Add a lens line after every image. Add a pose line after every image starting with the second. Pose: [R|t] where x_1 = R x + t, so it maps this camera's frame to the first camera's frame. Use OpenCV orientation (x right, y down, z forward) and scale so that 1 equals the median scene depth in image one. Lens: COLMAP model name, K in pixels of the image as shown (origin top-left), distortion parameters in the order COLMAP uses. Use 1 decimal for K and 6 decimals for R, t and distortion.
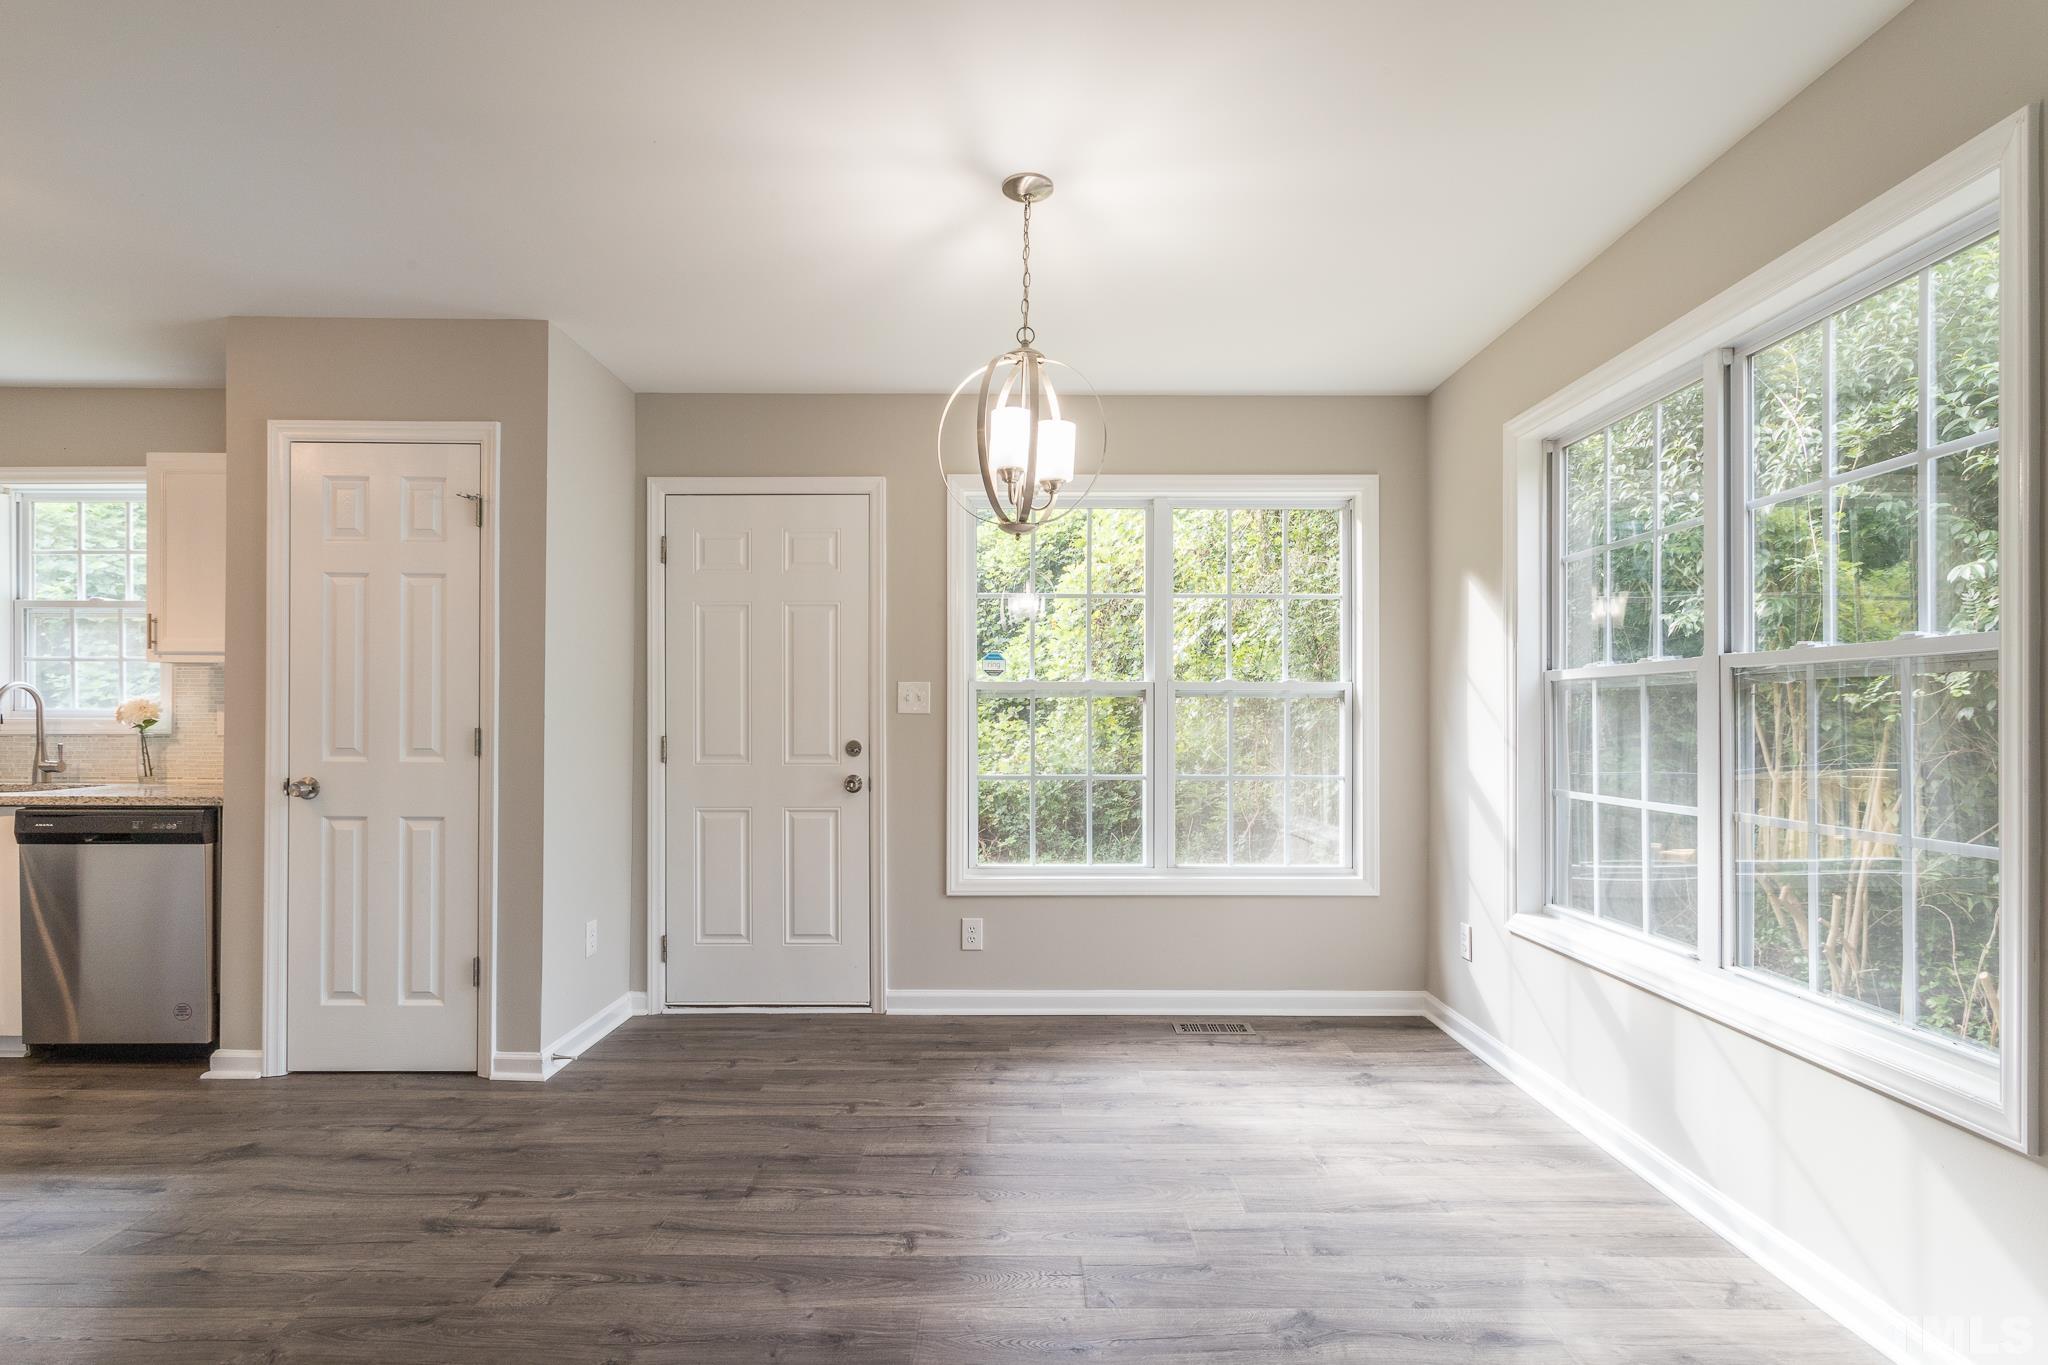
lens RADIAL K [[996.4, 0, 1027.9], [0, 996.4, 717.2], [0, 0, 1]] dist [0.002363, 0.000882]
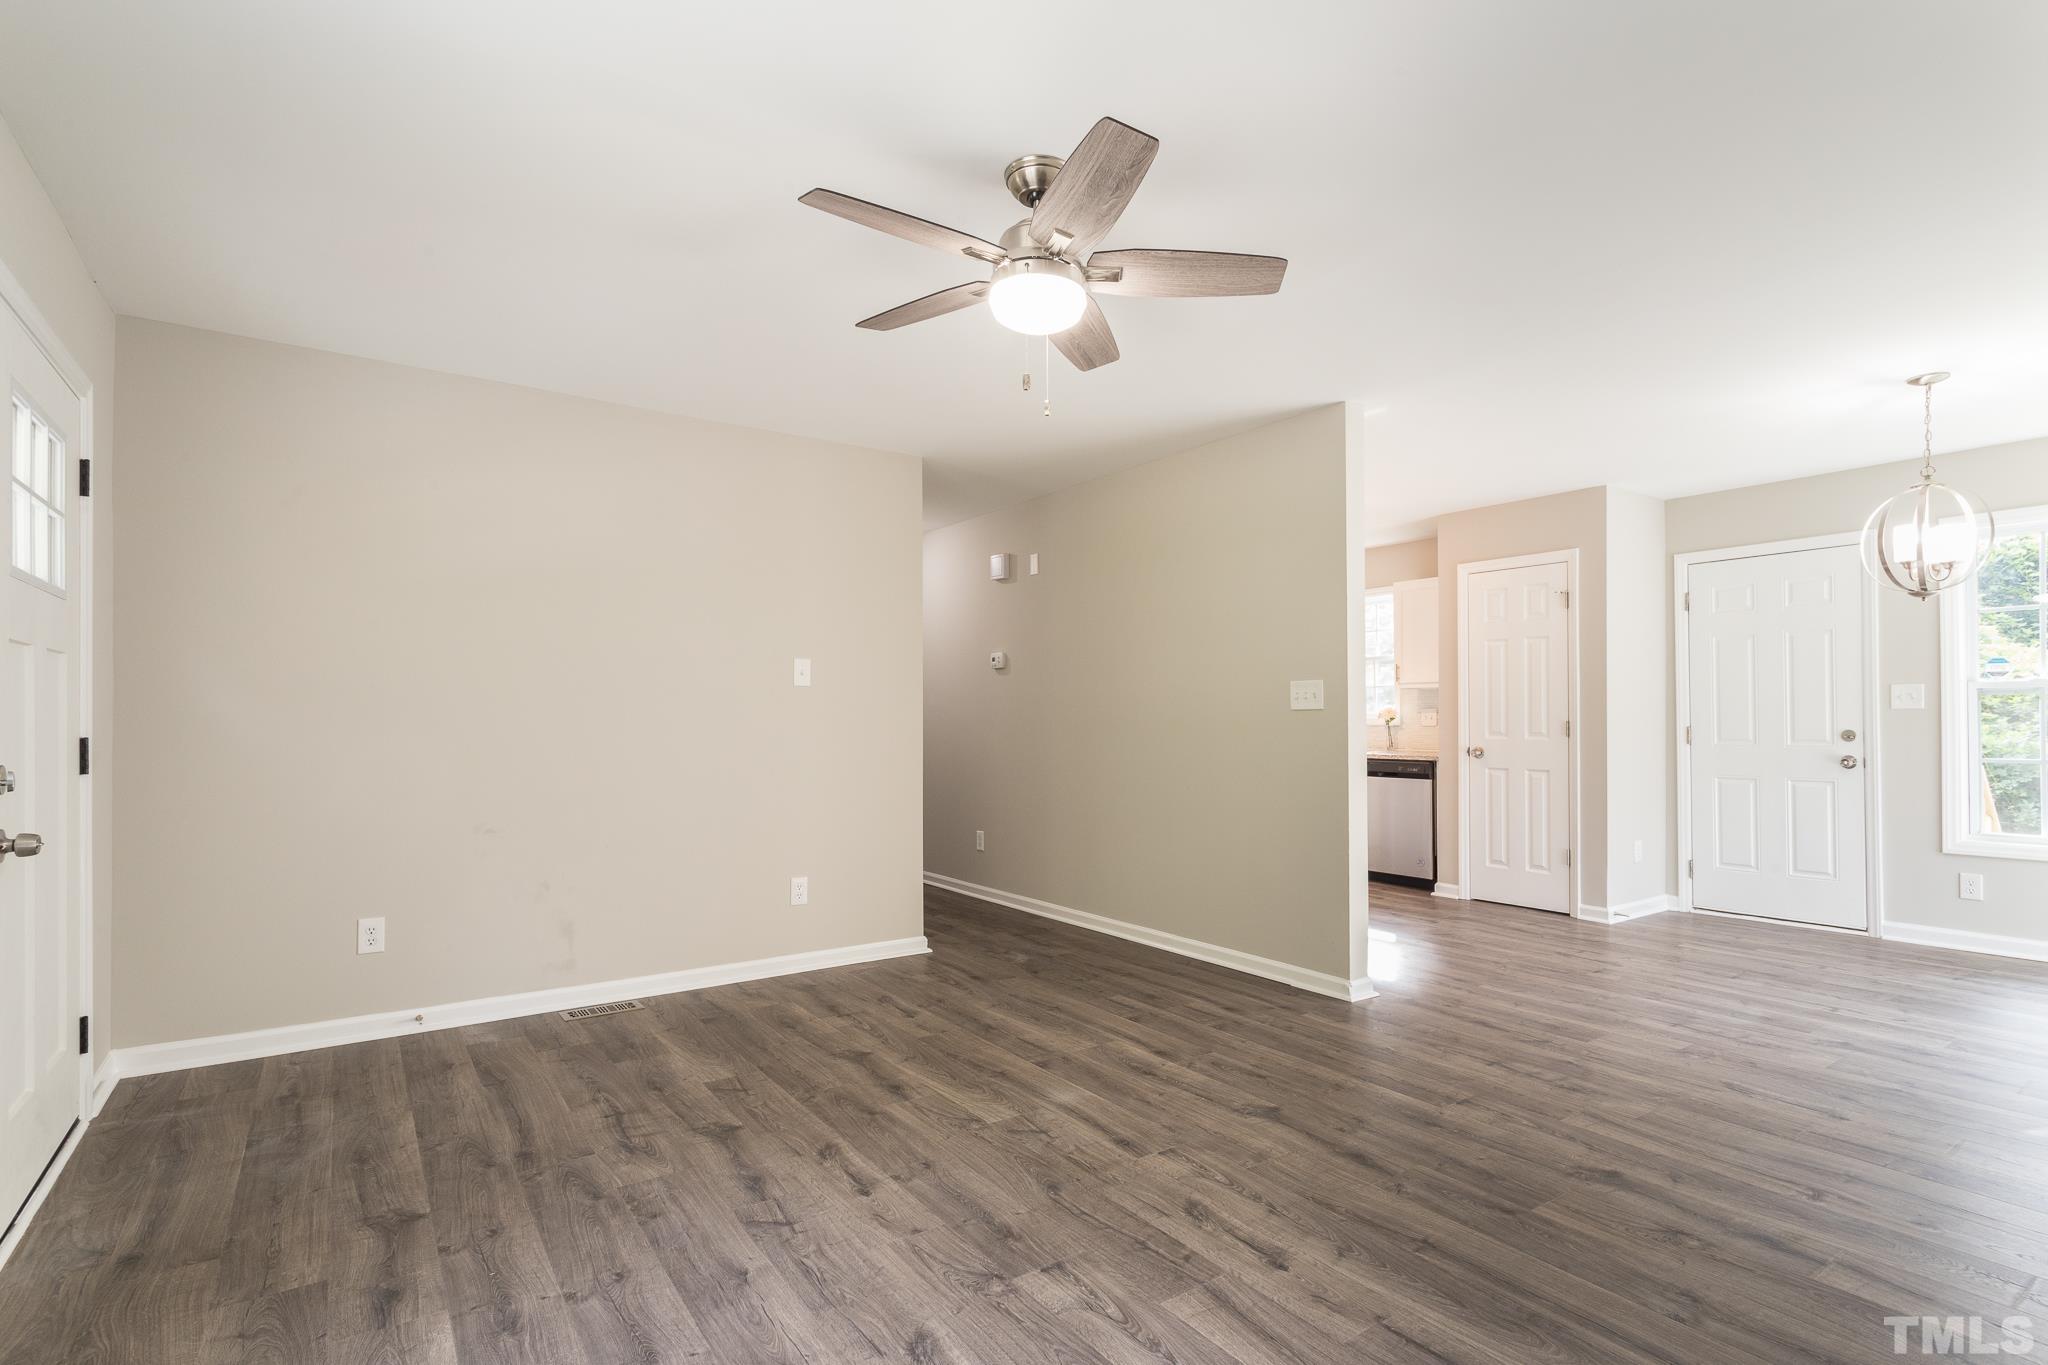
lens RADIAL K [[986.2, 0, 1023.7], [0, 986.2, 712.7], [0, 0, 1]] dist [-0.000870, 0.000848]
pose [[0.566228, -0.011093, -0.824174, 0.345635], [0.008930, 0.999933, -0.007324, 0.000479], [0.824200, -0.003212, 0.566290, -0.789319]]
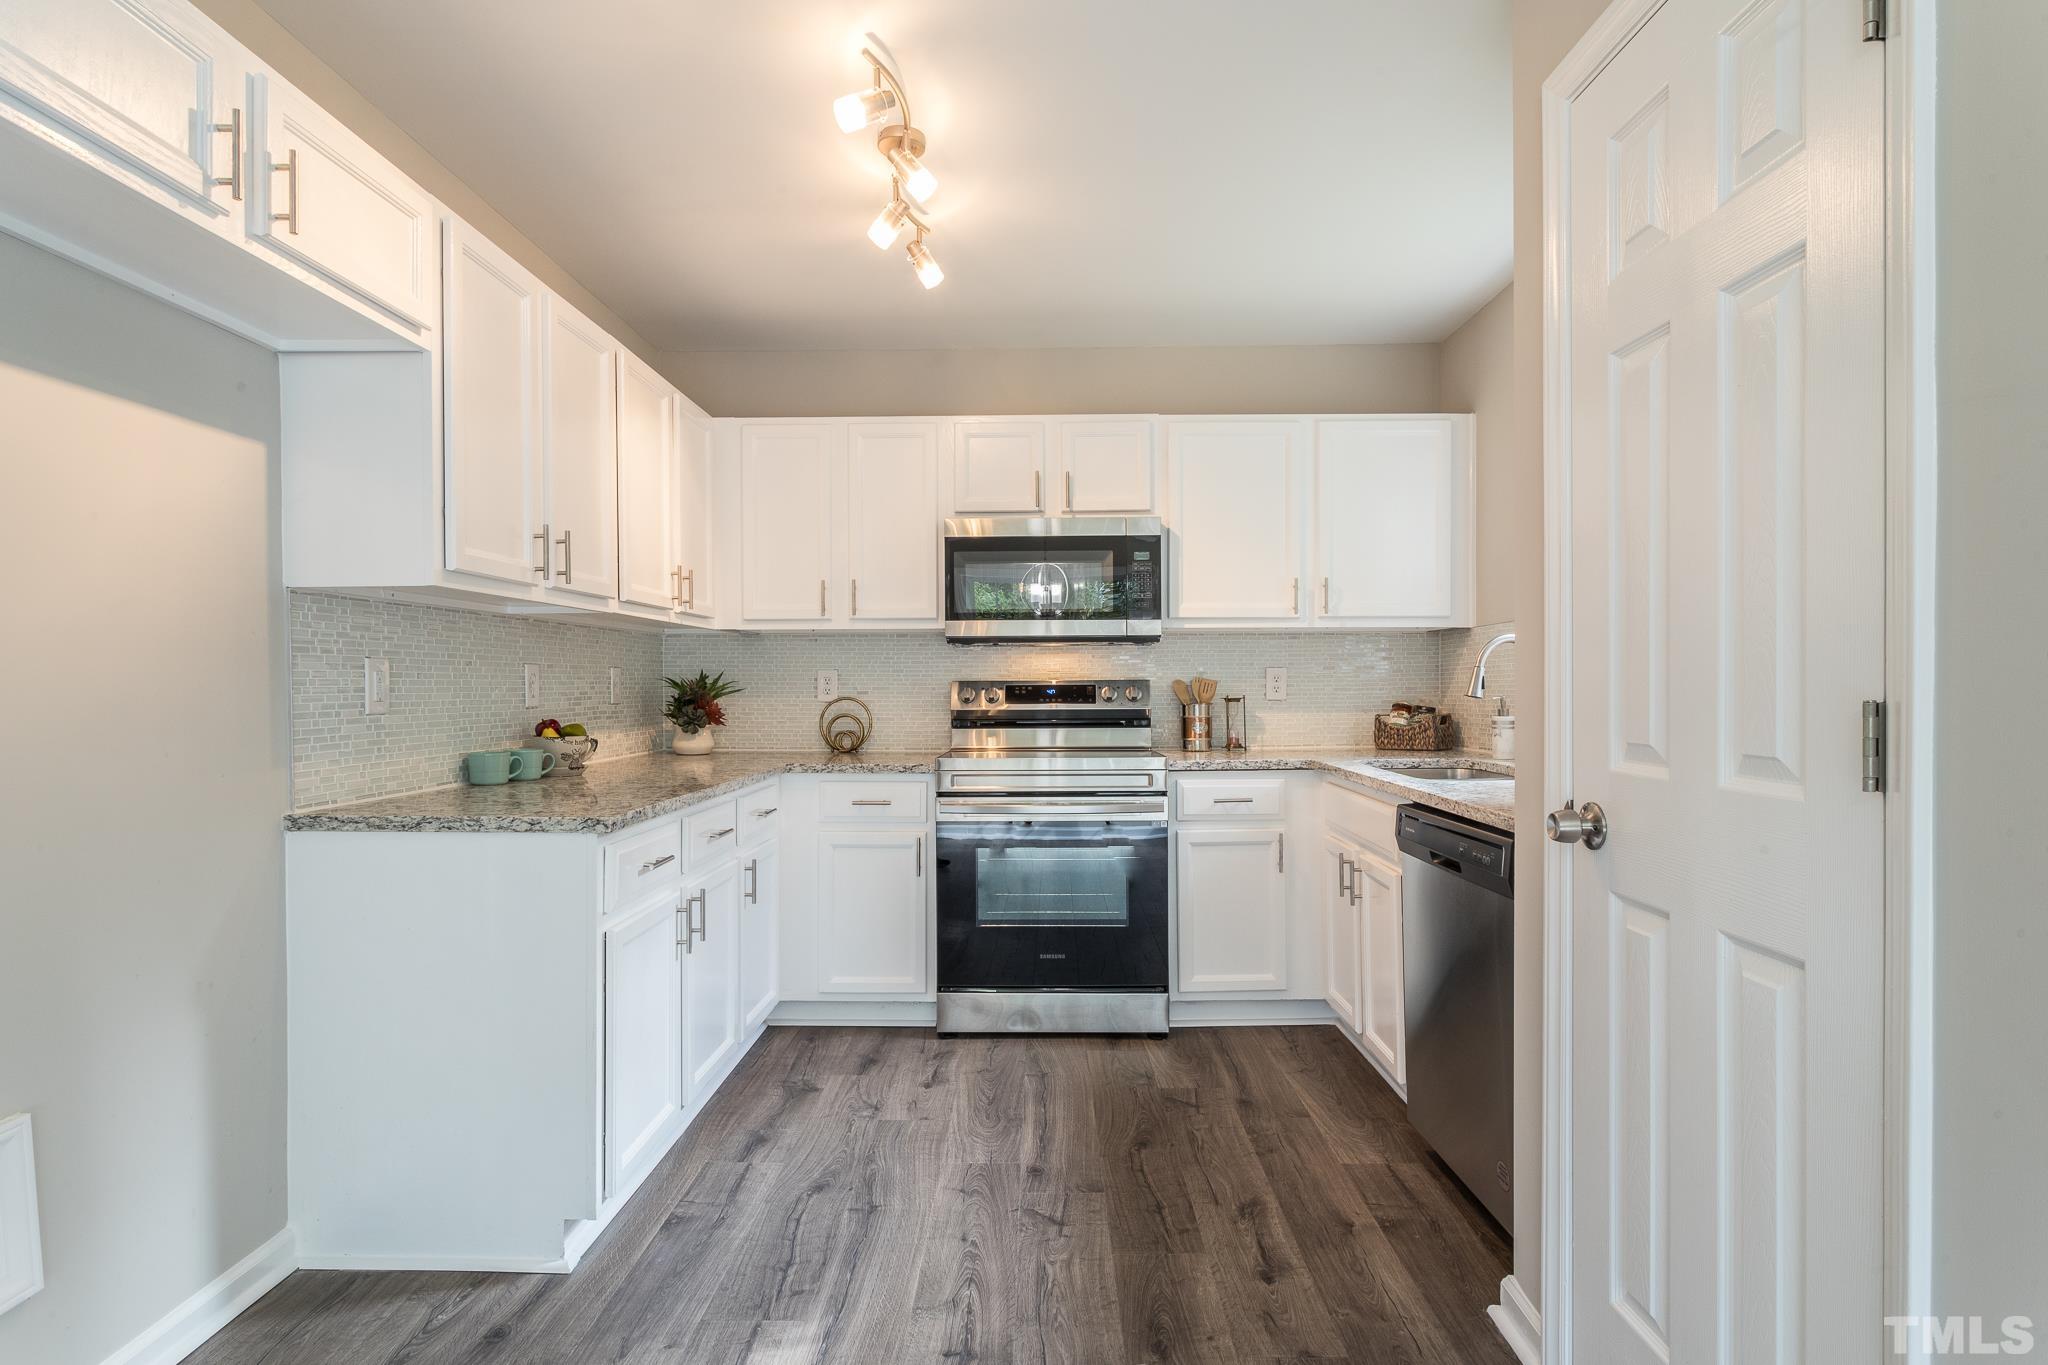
lens RADIAL K [[1059.1, 0, 1021.3], [0, 1059.1, 699.0], [0, 0, 1]] dist [-0.003654, 0.000116]
pose [[-0.020615, 0.008049, -0.999755, -0.217563], [0.008446, 0.999933, 0.007876, 0.005516], [0.999752, -0.008282, -0.020681, 0.731550]]
